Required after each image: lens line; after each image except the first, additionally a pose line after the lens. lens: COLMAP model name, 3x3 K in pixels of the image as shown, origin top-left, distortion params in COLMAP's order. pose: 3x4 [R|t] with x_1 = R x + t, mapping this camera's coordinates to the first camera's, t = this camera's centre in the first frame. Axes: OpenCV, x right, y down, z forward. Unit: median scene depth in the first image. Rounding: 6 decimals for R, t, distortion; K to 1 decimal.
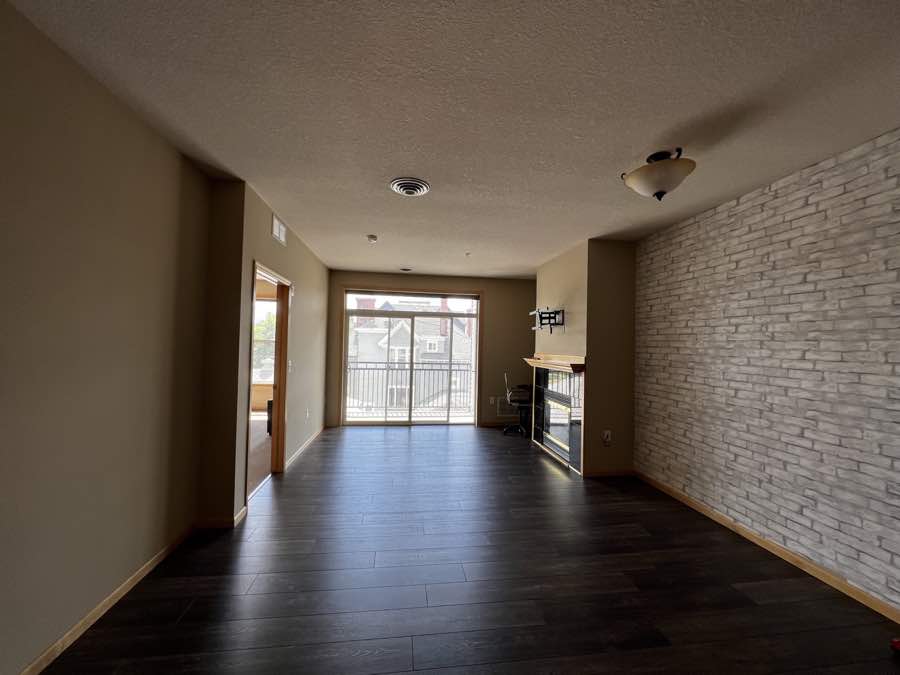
lens RADIAL K [[359.2, 0, 448.7], [0, 359.2, 337.2], [0, 0, 1]] dist [-0.002028, -0.000001]
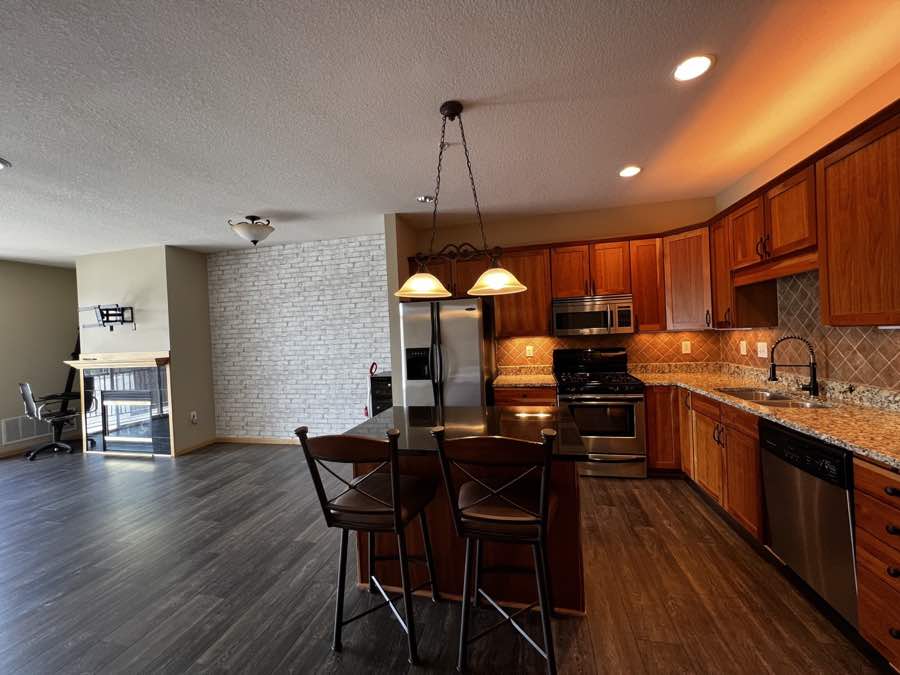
lens RADIAL K [[359.2, 0, 449.9], [0, 359.2, 336.9], [0, 0, 1]] dist [-0.002028, -0.000001]
pose [[0.354227, -0.045498, 0.934052, -0.433508], [0.031852, 0.998823, 0.036574, -0.001808], [-0.934617, 0.016796, 0.355260, -0.263710]]
